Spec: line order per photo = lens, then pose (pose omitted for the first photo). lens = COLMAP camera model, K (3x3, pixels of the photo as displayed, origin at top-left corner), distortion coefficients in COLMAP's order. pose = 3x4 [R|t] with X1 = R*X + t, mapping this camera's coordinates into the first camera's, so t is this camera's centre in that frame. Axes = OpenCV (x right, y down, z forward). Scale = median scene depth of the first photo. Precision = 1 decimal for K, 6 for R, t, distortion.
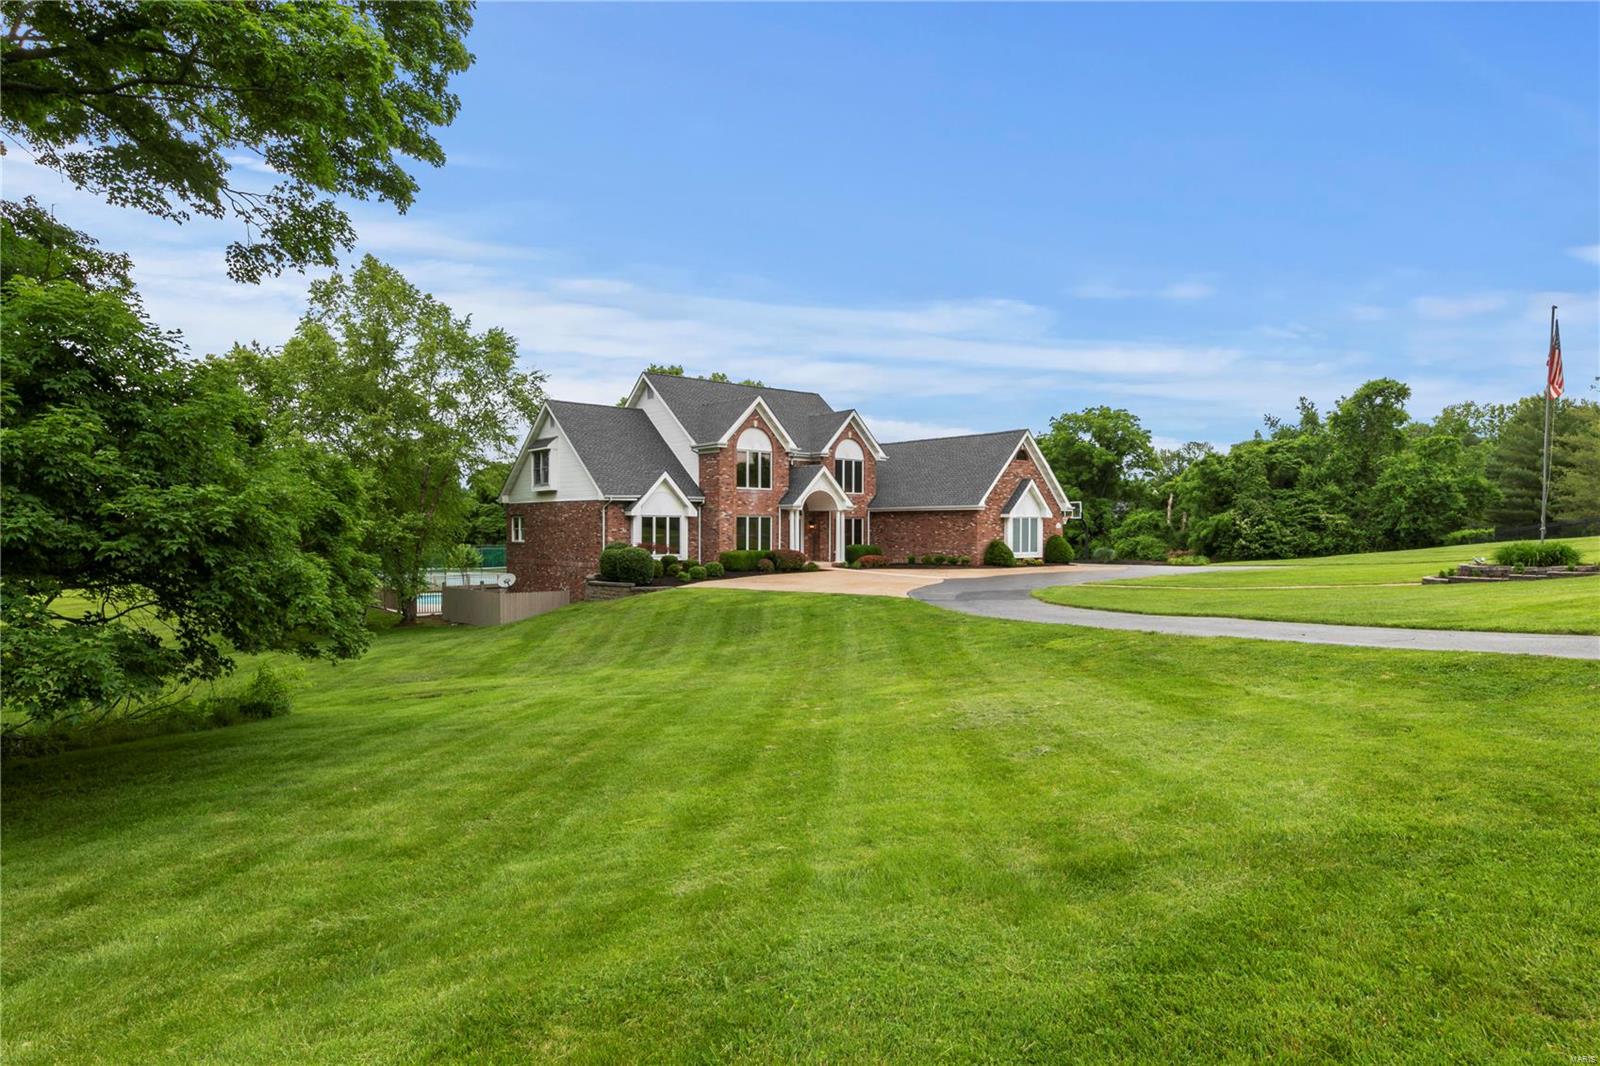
lens RADIAL K [[933.4, 0, 800.0], [0, 933.4, 533.0], [0, 0, 1]] dist [0.001759, 0.000023]
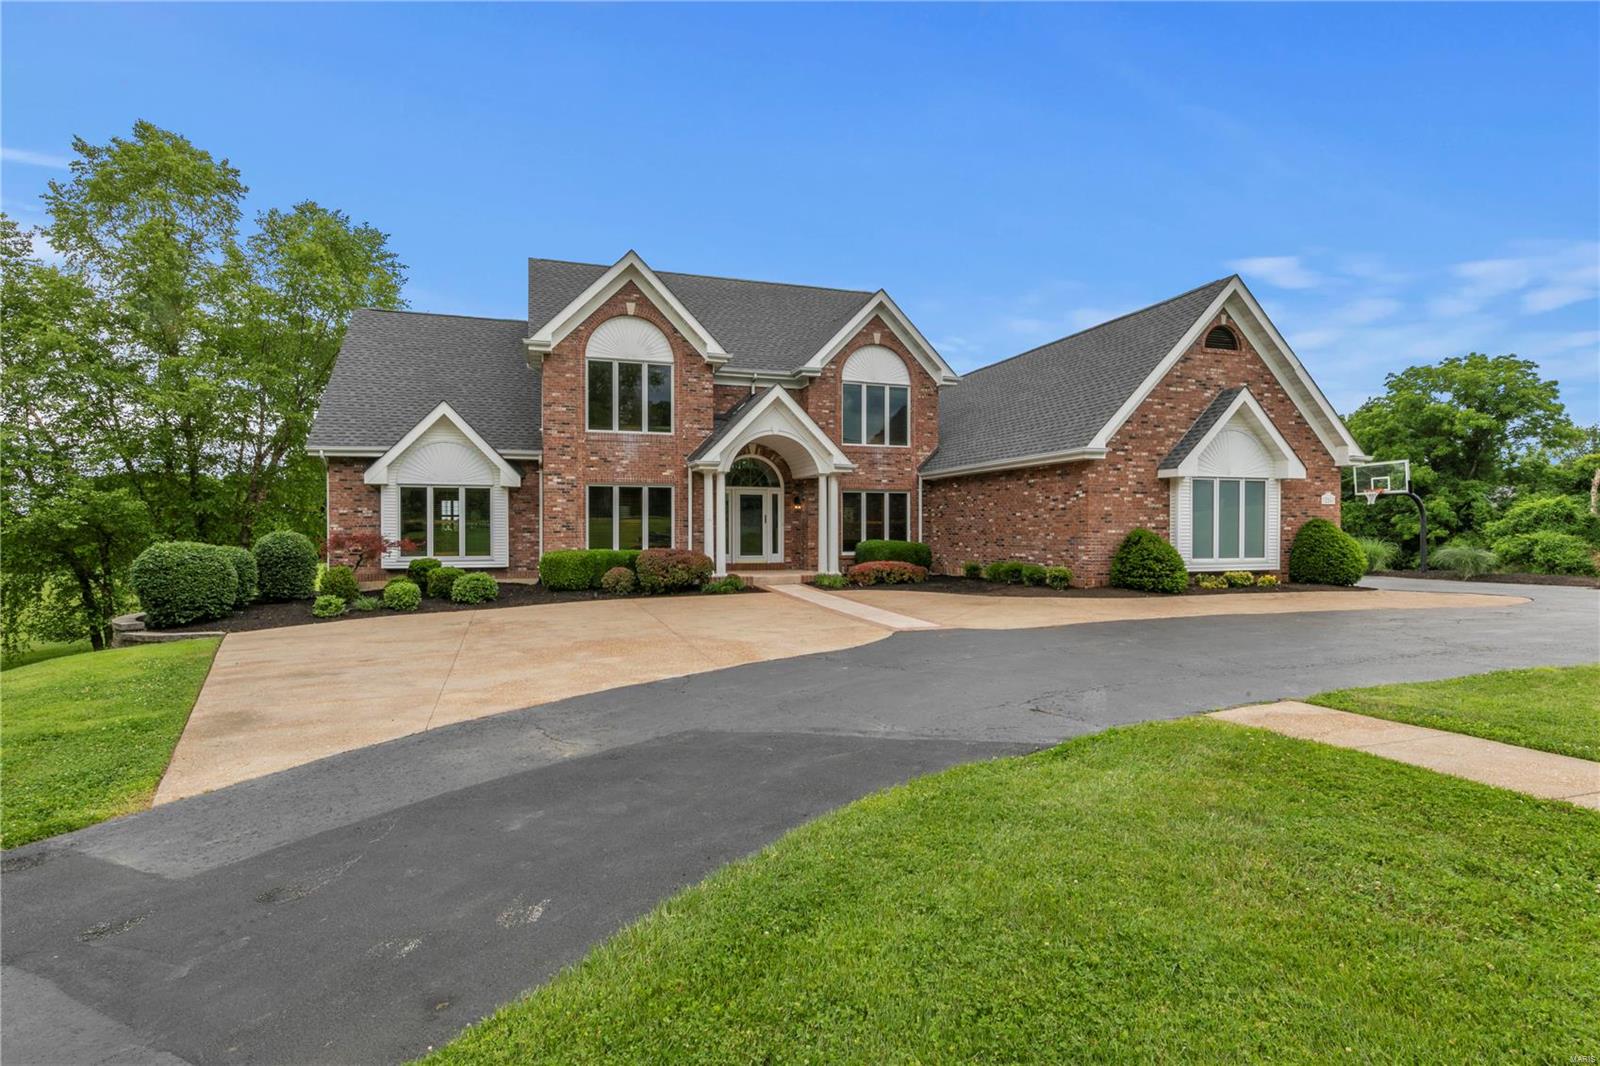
lens RADIAL K [[801.6, 0, 806.4], [0, 801.6, 535.6], [0, 0, 1]] dist [0.007426, 0.000245]
pose [[0.928214, -0.000335, -0.372046, 0.199612], [0.001292, 0.999996, 0.002324, 0.009091], [0.372044, -0.002638, 0.928212, 0.583741]]
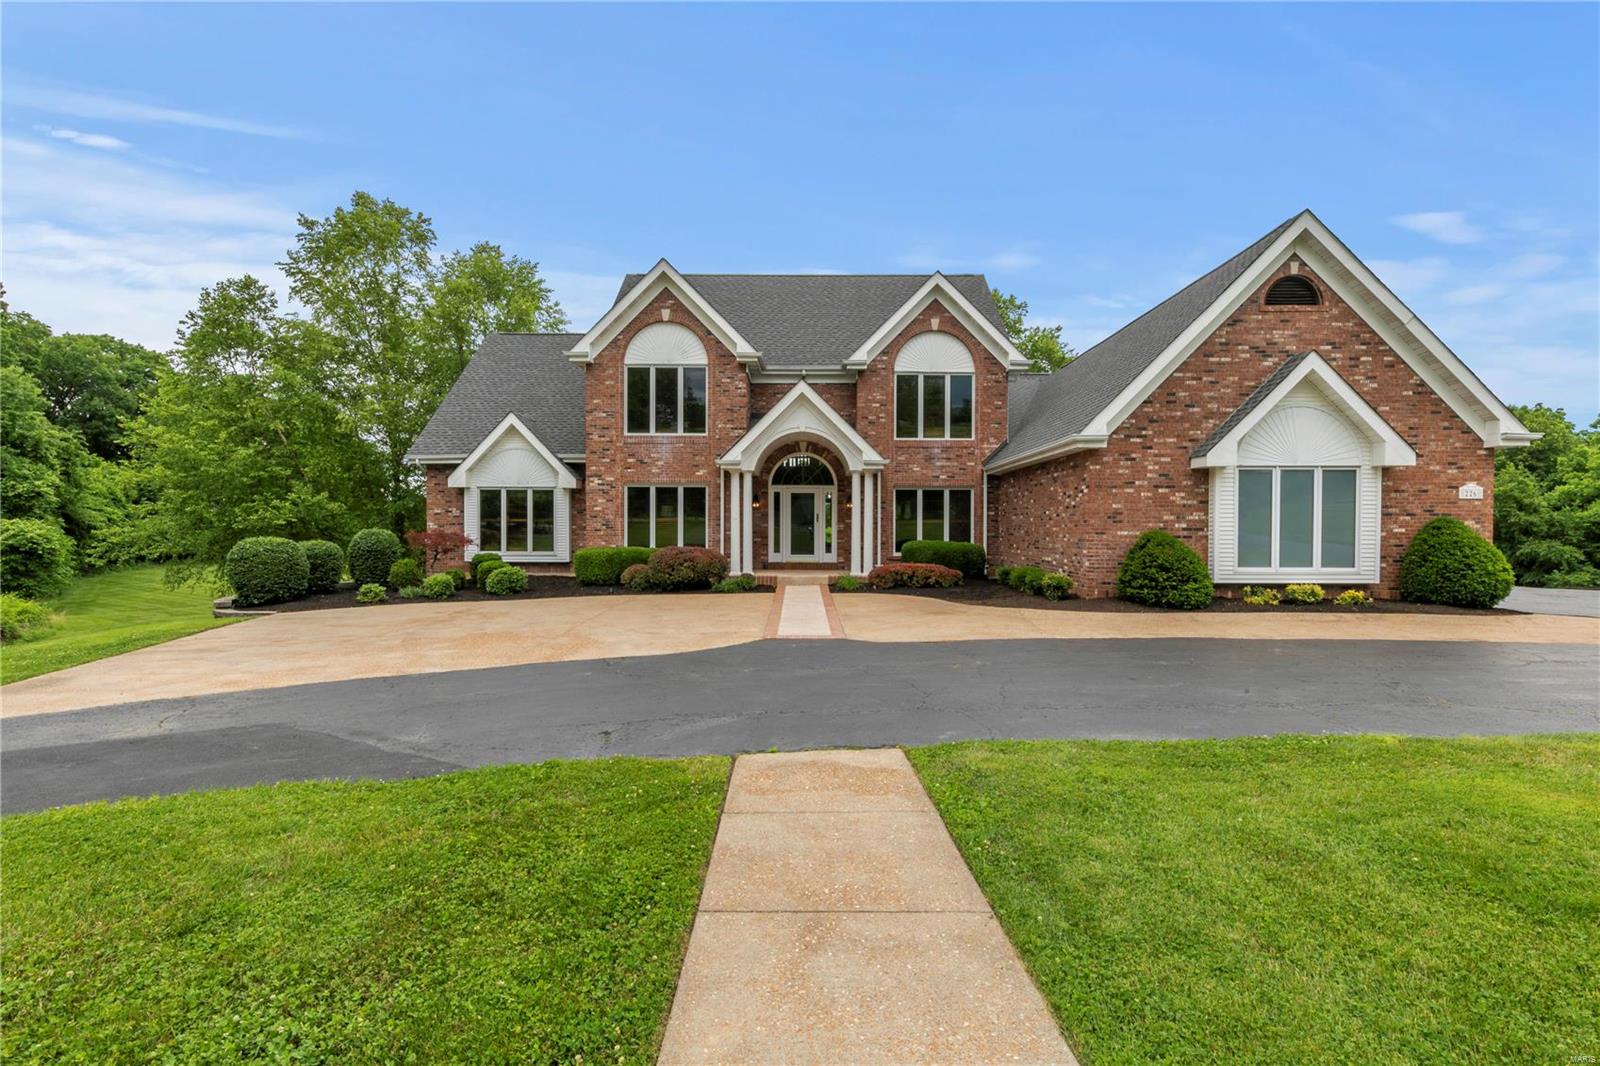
lens RADIAL K [[801.6, 0, 806.4], [0, 801.6, 535.6], [0, 0, 1]] dist [0.007426, 0.000245]
pose [[0.756723, 0.007152, -0.653696, 0.302243], [-0.004217, 0.999973, 0.006058, 0.007846], [0.653722, -0.001827, 0.756733, 0.661099]]
